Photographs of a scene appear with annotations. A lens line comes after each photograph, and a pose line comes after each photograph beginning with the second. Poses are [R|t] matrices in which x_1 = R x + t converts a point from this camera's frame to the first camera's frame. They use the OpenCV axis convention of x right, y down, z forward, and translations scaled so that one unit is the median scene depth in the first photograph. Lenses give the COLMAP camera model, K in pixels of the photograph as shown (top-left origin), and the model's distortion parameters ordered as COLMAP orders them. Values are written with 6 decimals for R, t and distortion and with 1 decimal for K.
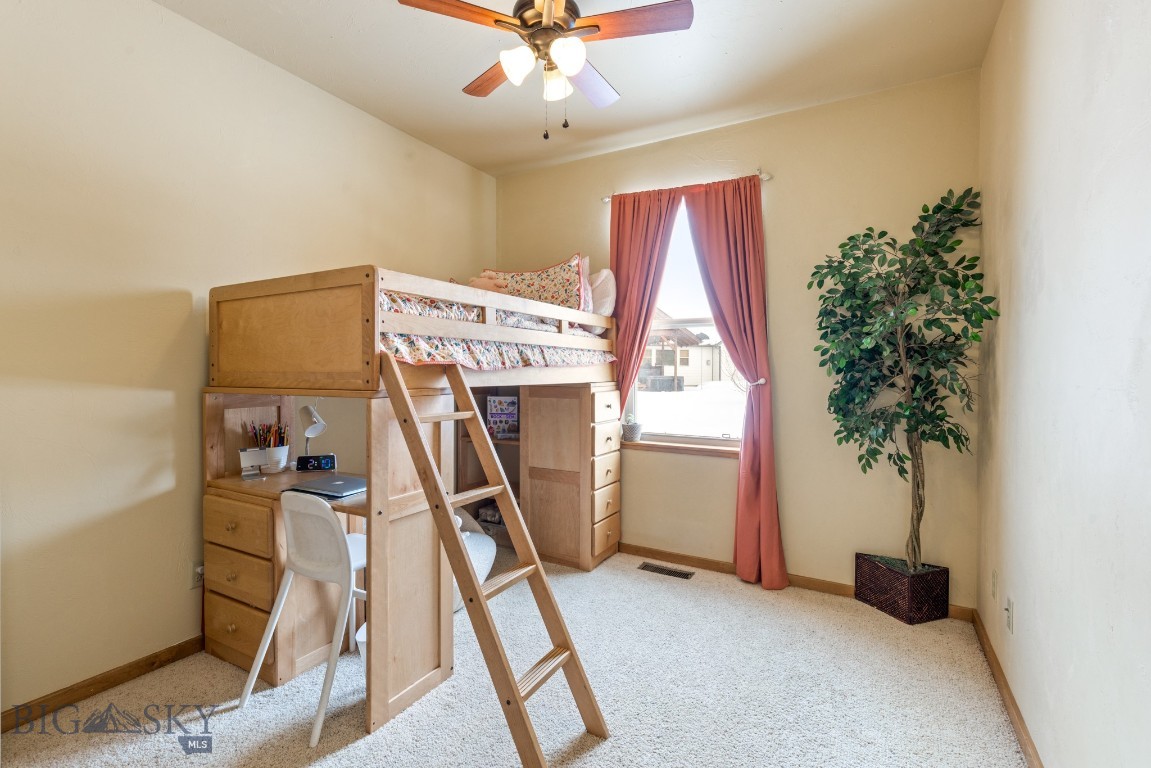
lens RADIAL K [[517.5, 0, 576.6], [0, 517.5, 379.8], [0, 0, 1]] dist [0.006425, -0.000362]
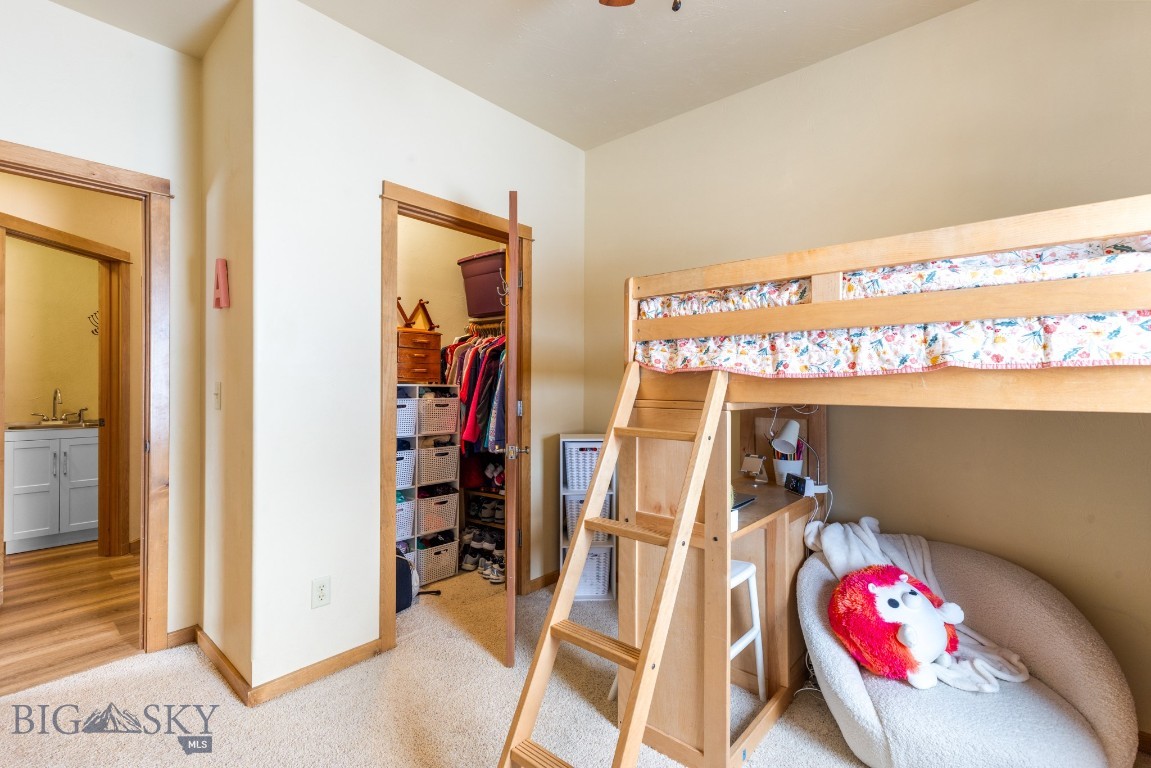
lens RADIAL K [[517.5, 0, 575.4], [0, 517.5, 382.9], [0, 0, 1]] dist [0.006425, -0.000362]
pose [[-0.201367, -0.010483, -0.979460, 0.504578], [-0.020857, 0.999762, -0.006413, -0.002424], [0.979294, 0.019137, -0.201538, 0.871789]]
